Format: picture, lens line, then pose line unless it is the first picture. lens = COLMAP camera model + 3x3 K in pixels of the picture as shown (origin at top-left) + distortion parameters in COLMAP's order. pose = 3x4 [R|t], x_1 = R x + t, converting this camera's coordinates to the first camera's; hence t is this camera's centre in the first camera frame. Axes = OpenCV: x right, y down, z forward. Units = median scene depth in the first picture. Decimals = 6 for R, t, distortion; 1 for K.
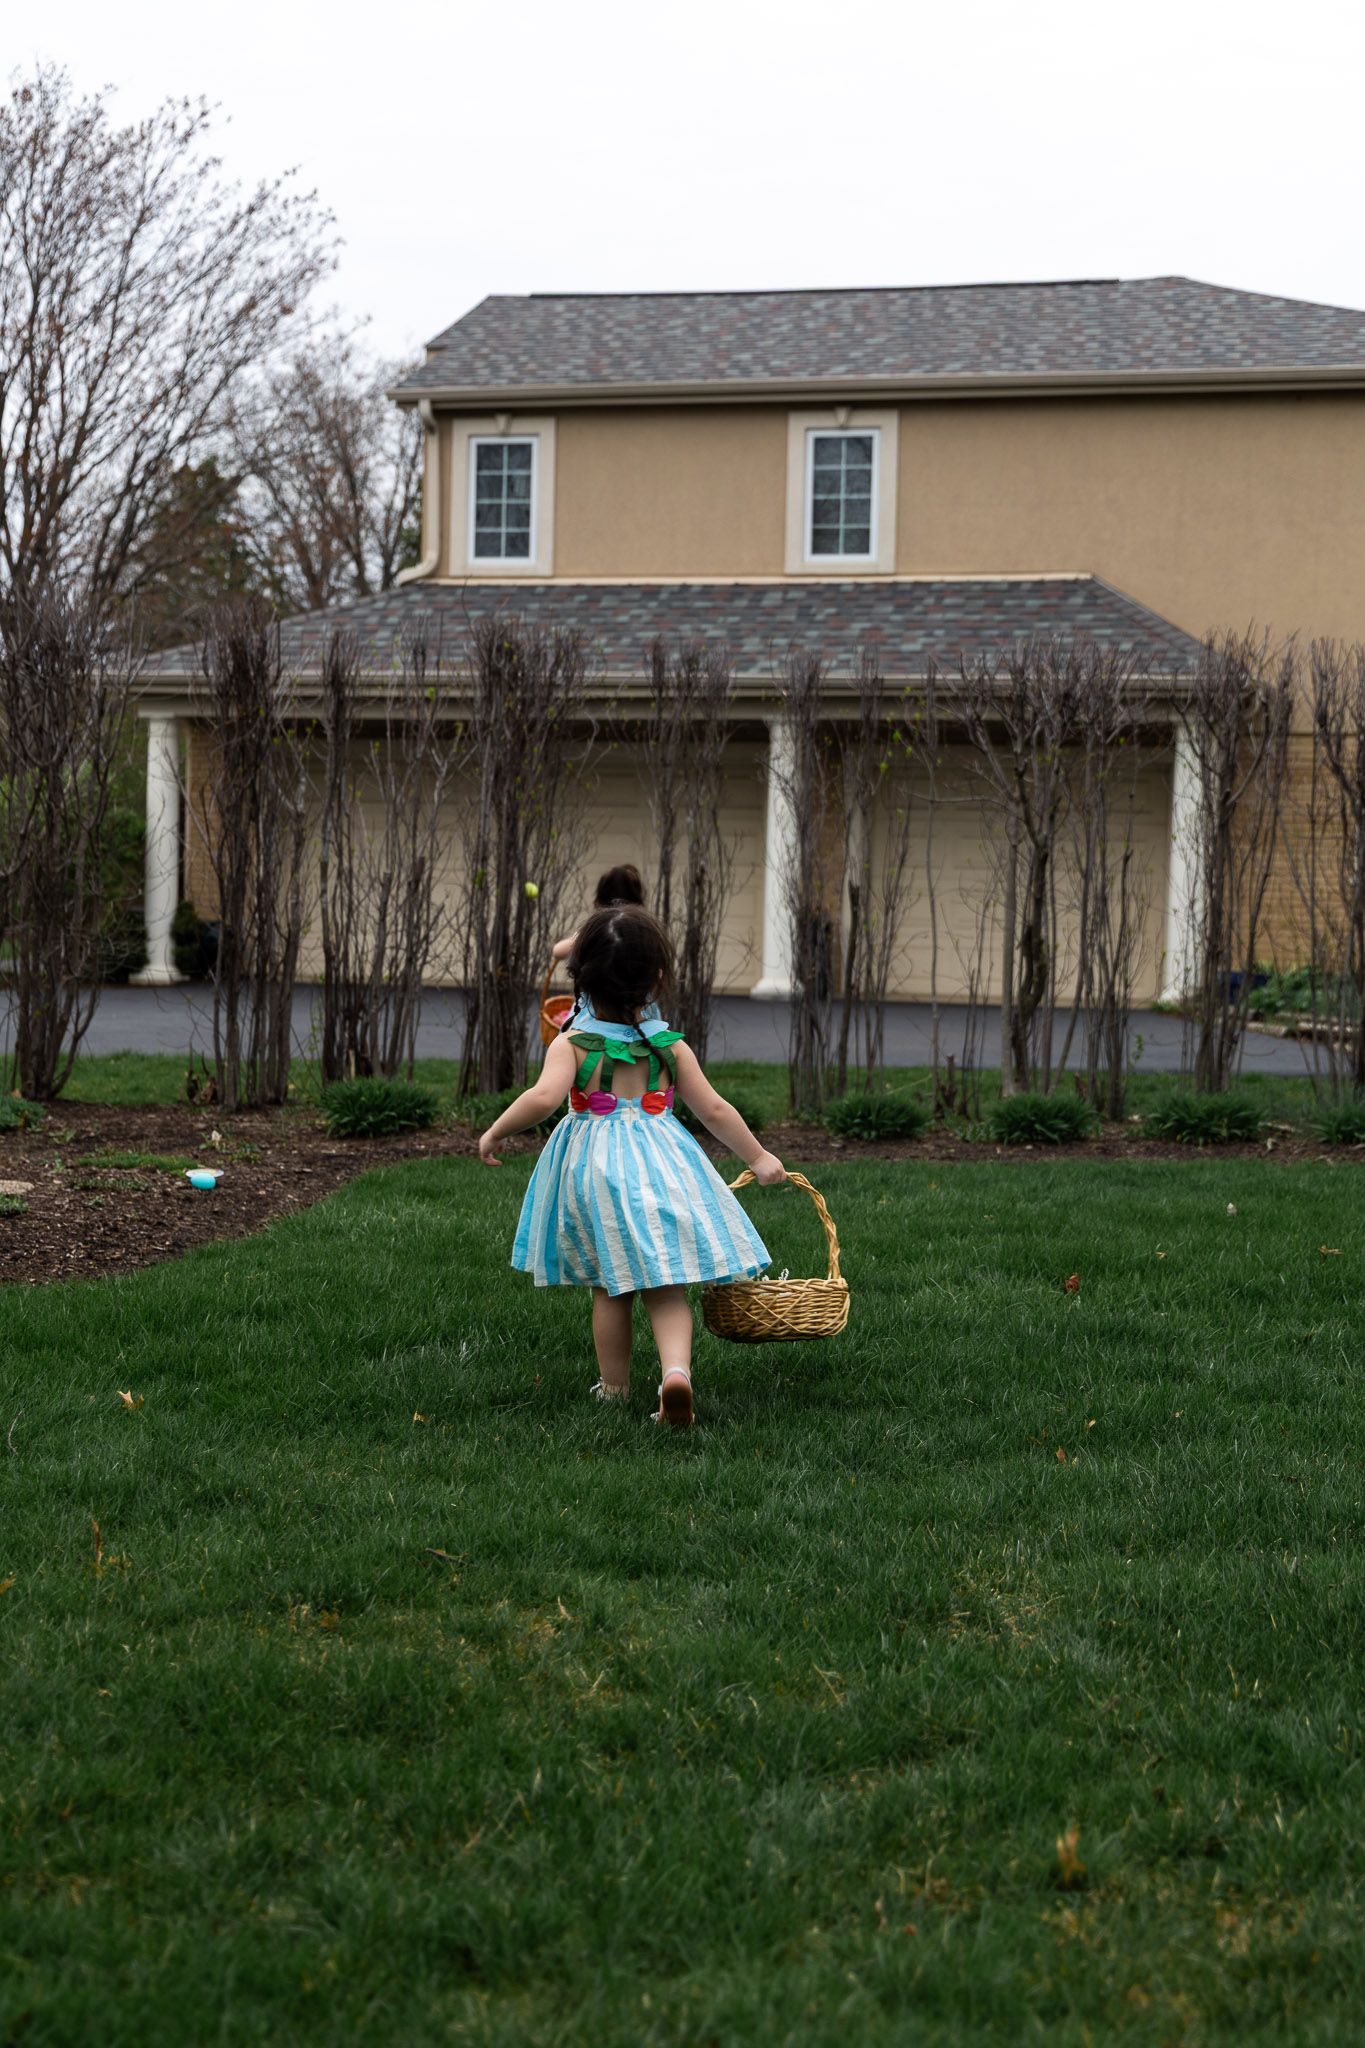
lens RADIAL K [[2904.4, 0, 672.0], [0, 2904.4, 1006.8], [0, 0, 1]] dist [0.003559, 0.000000]
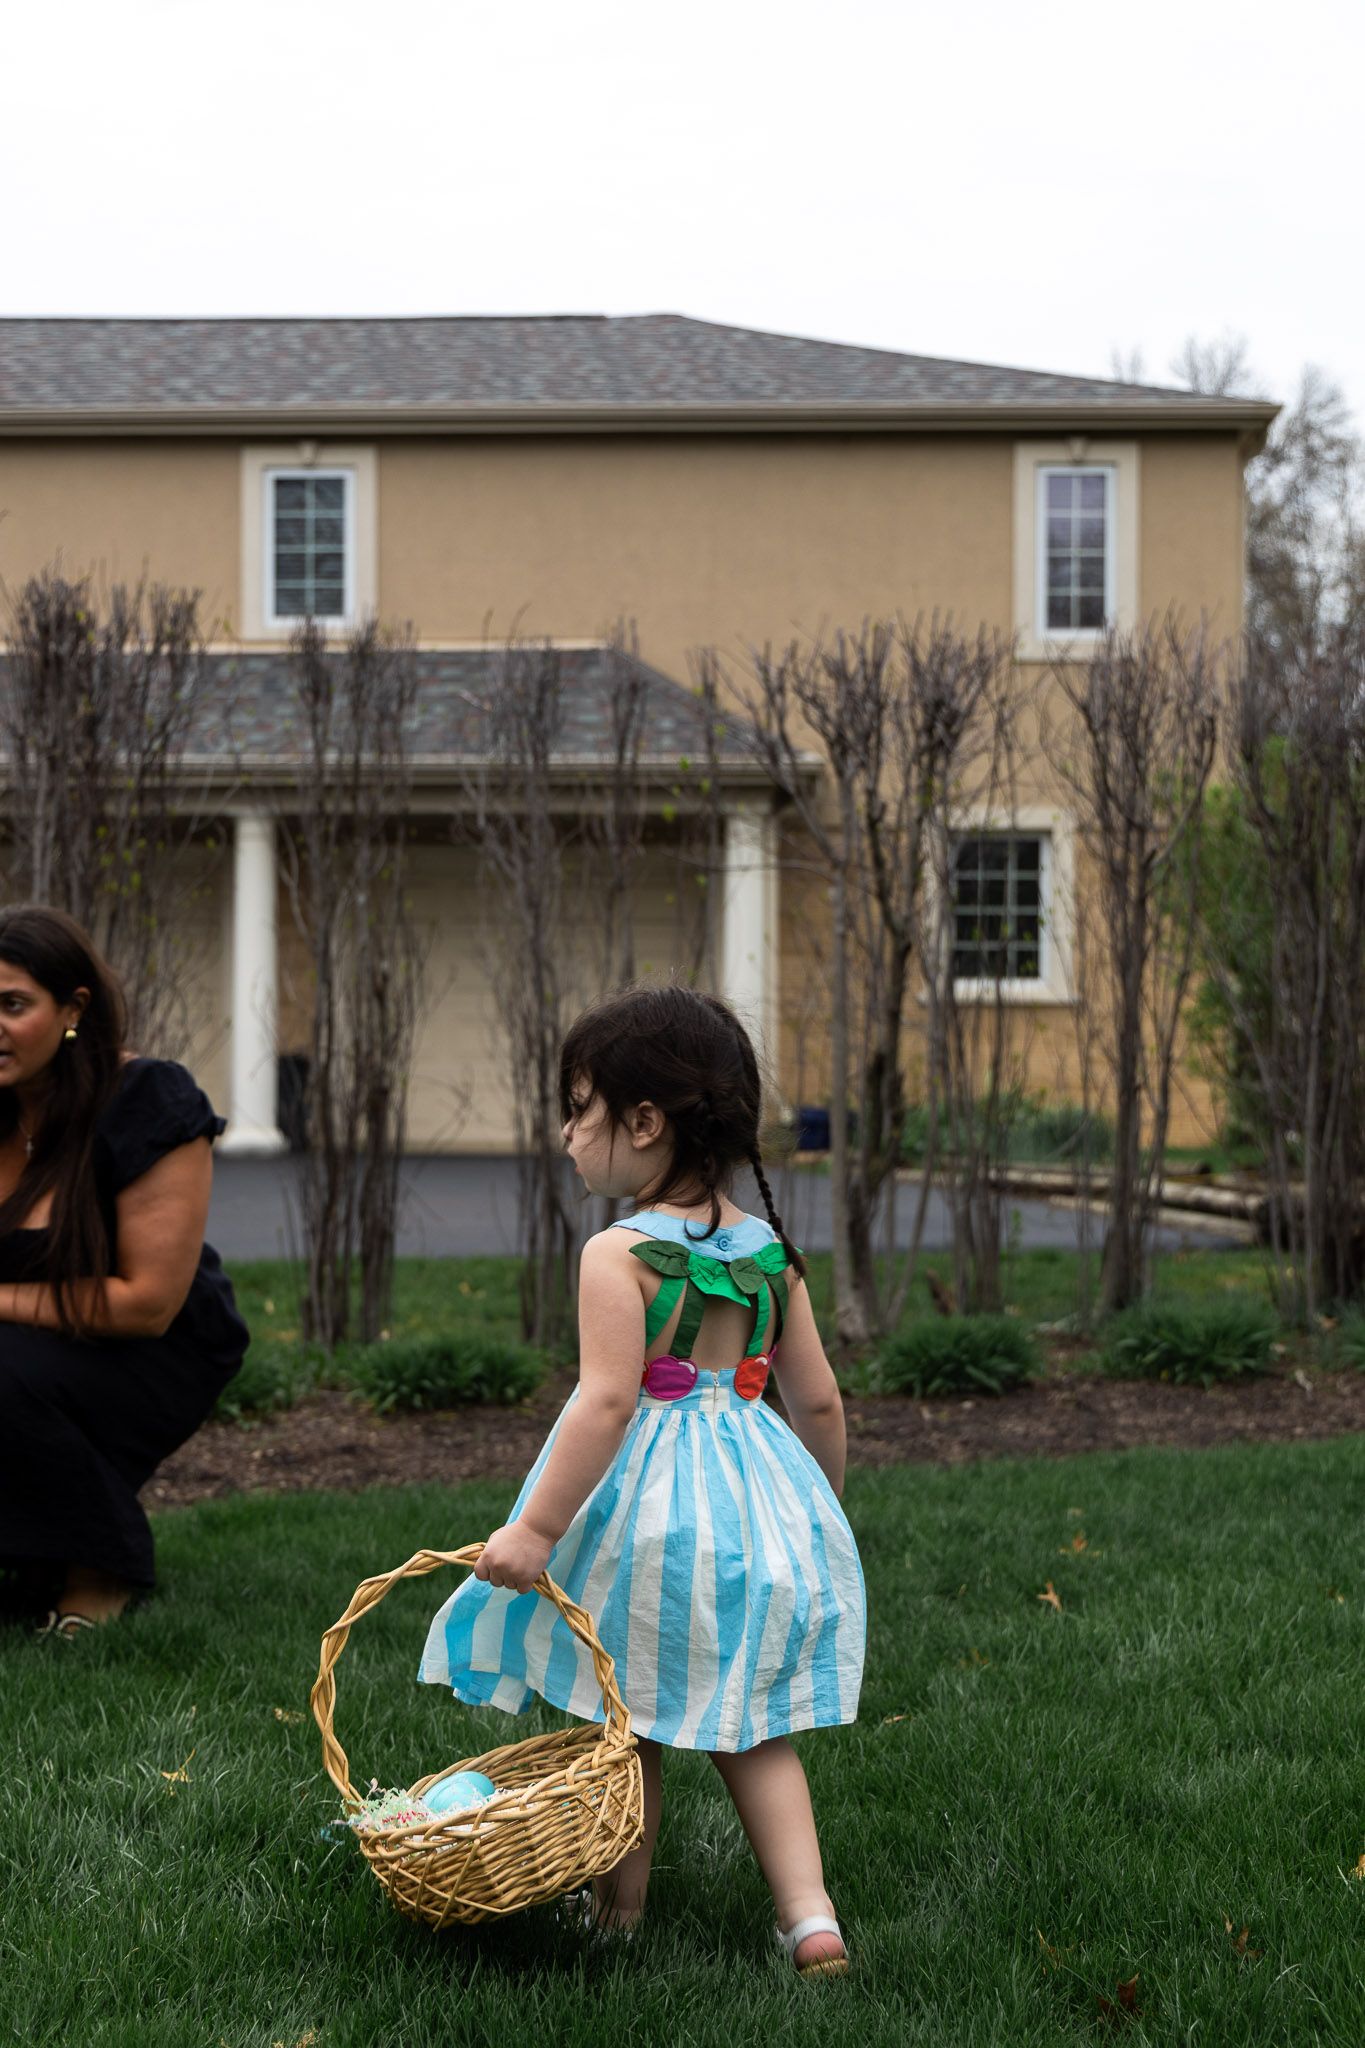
lens RADIAL K [[2904.4, 0, 642.1], [0, 2904.4, 1006.1], [0, 0, 1]] dist [0.003559, 0.000000]
pose [[0.974398, -0.017752, 0.224130, -0.037084], [0.028585, 0.998570, -0.045183, -0.004990], [-0.223008, 0.050433, 0.973511, 0.177521]]
